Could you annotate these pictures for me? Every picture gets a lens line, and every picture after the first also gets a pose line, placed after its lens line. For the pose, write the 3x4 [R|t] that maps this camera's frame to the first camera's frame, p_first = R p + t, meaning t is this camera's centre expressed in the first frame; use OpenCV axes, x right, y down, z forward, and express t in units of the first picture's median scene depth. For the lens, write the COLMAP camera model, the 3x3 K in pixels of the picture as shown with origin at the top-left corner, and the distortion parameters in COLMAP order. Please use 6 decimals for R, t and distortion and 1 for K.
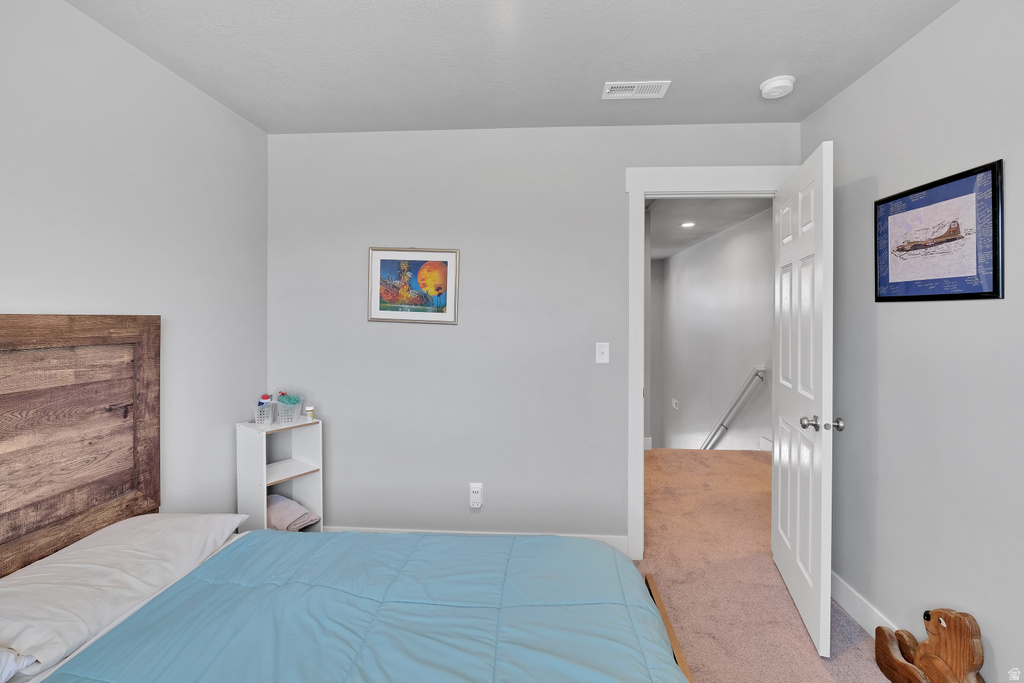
lens RADIAL K [[446.1, 0, 521.9], [0, 446.1, 316.7], [0, 0, 1]] dist [-0.000476, -0.000128]
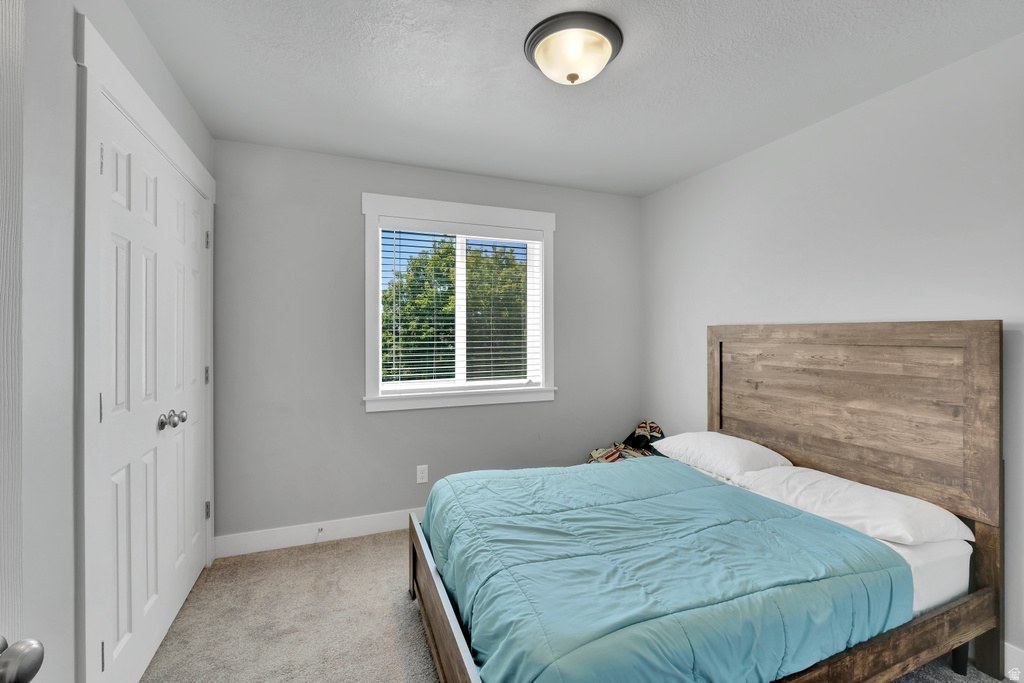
lens RADIAL K [[446.1, 0, 511.8], [0, 446.1, 336.9], [0, 0, 1]] dist [-0.000476, -0.000128]
pose [[-0.904190, -0.001032, -0.427129, 0.567951], [-0.002064, 0.999996, 0.001951, 0.037927], [0.427125, 0.002646, -0.904189, 1.628559]]
